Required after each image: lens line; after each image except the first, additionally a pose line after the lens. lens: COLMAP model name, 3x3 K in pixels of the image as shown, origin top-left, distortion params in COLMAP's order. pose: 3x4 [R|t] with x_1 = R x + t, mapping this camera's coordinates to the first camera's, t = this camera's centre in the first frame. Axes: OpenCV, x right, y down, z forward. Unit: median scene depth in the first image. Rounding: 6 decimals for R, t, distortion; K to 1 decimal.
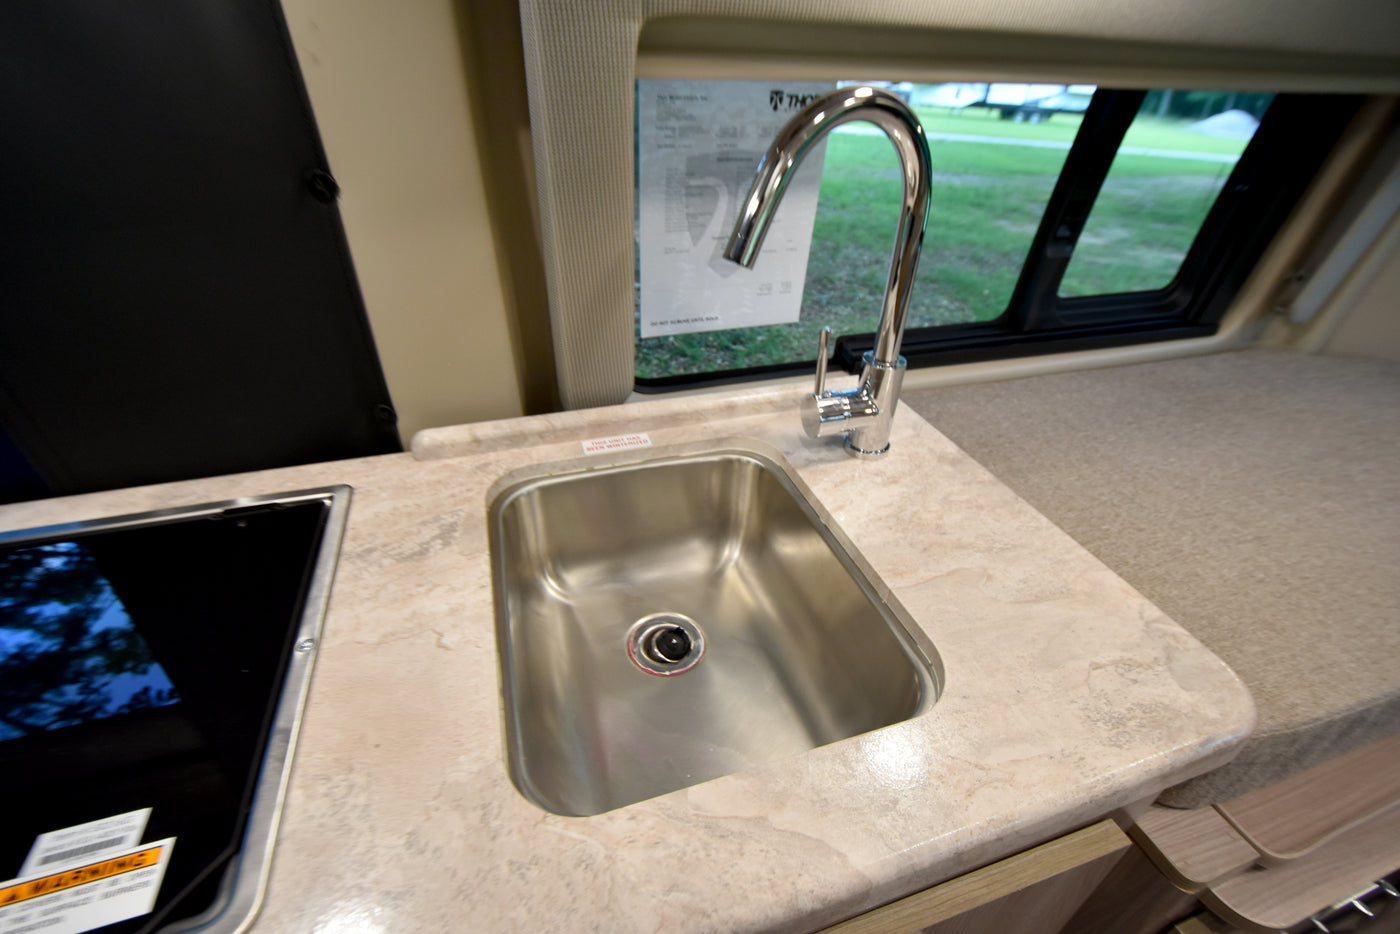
lens RADIAL K [[629.1, 0, 700.0], [0, 629.1, 467.0], [0, 0, 1]] dist [-0.007592, -0.004703]
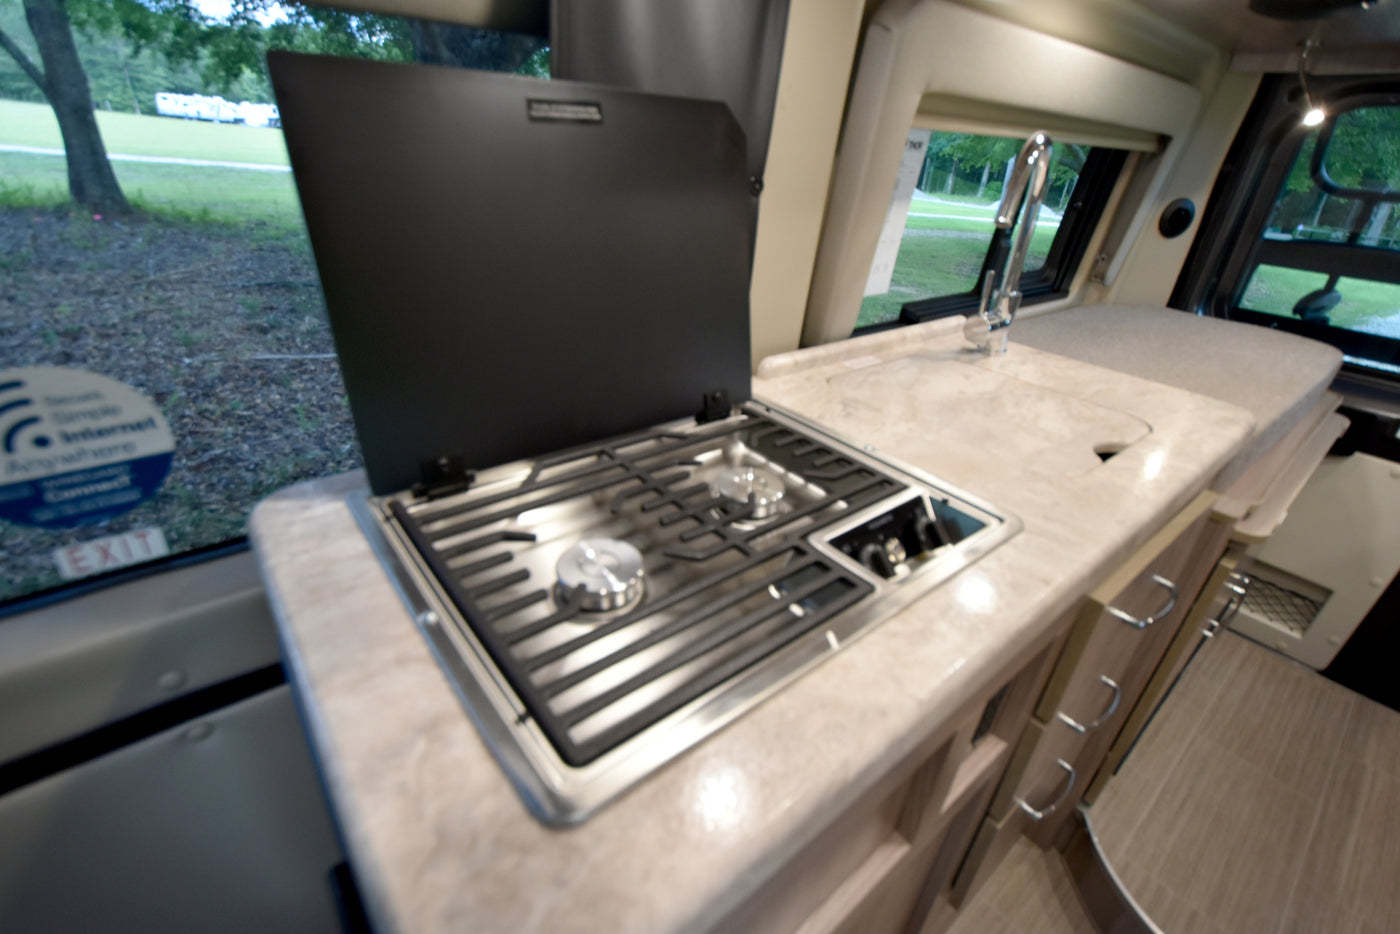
lens RADIAL K [[629.1, 0, 700.0], [0, 629.1, 467.0], [0, 0, 1]] dist [-0.007592, -0.004703]
pose [[0.931683, -0.146293, 0.332513, -0.789371], [0.172832, 0.983603, -0.051521, 0.167627], [-0.319524, 0.105470, 0.941690, -0.194800]]
